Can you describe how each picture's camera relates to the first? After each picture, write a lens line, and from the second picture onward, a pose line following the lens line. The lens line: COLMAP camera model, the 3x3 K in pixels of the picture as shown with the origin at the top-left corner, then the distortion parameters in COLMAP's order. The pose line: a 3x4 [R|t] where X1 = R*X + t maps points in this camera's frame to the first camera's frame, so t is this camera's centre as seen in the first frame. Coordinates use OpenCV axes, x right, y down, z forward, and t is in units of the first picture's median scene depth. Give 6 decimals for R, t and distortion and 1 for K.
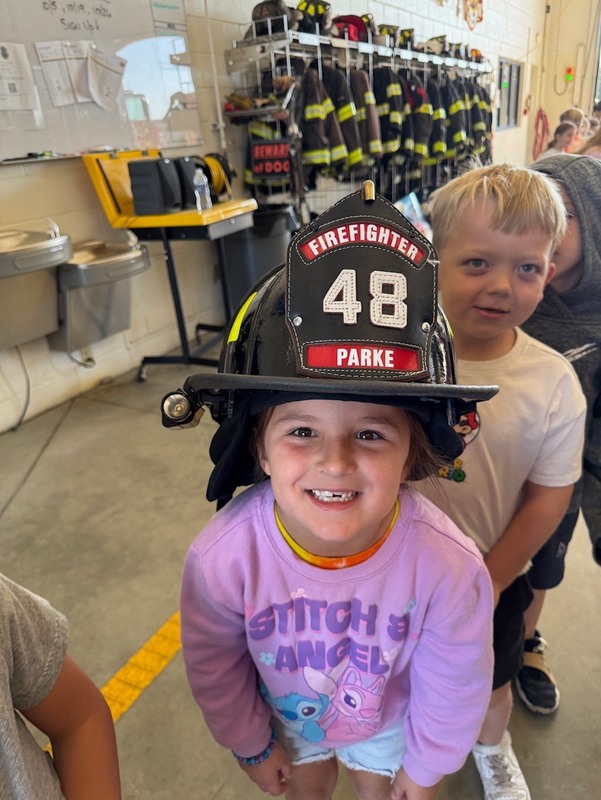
lens RADIAL K [[590.1, 0, 300.5], [0, 590.1, 400.0], [0, 0, 1]] dist [-0.008778, -0.001811]
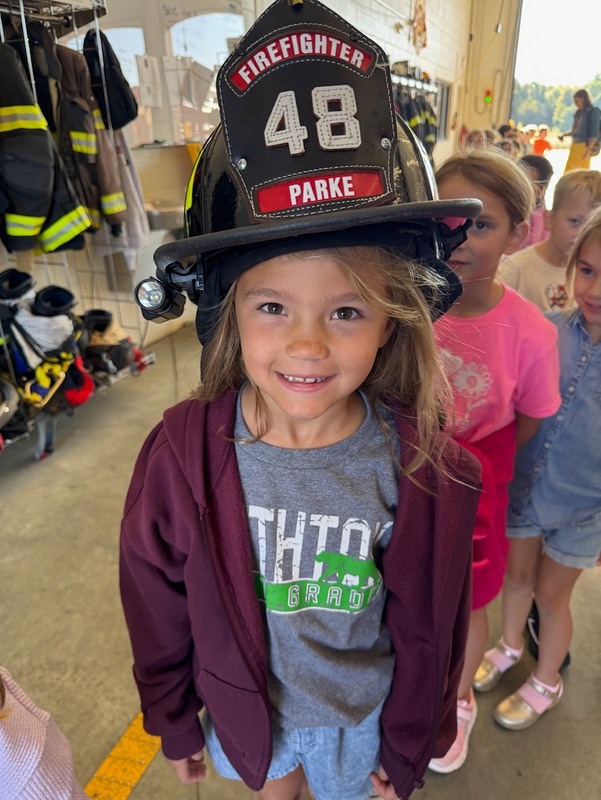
lens RADIAL K [[590.1, 0, 300.5], [0, 590.1, 400.0], [0, 0, 1]] dist [-0.008778, -0.001811]
pose [[0.989509, -0.004064, 0.144415, -0.199061], [0.004408, 0.999988, -0.002065, 0.099330], [-0.144405, 0.002680, 0.989515, -0.208361]]
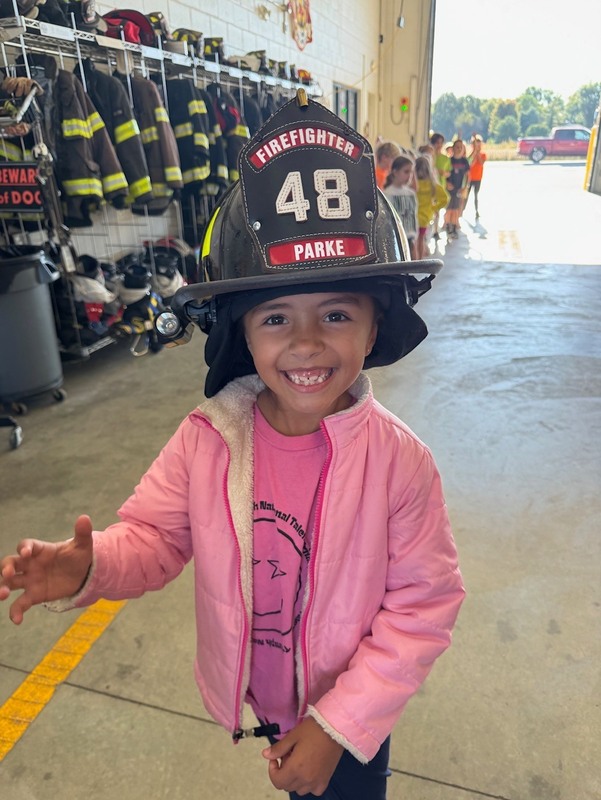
lens RADIAL K [[588.3, 0, 300.5], [0, 588.3, 400.0], [0, 0, 1]] dist [0.001429, -0.006084]
pose [[0.974630, -0.039514, 0.220305, 0.110085], [0.044702, 0.998827, -0.018612, -0.095423], [-0.219311, 0.027988, 0.975253, 0.175369]]
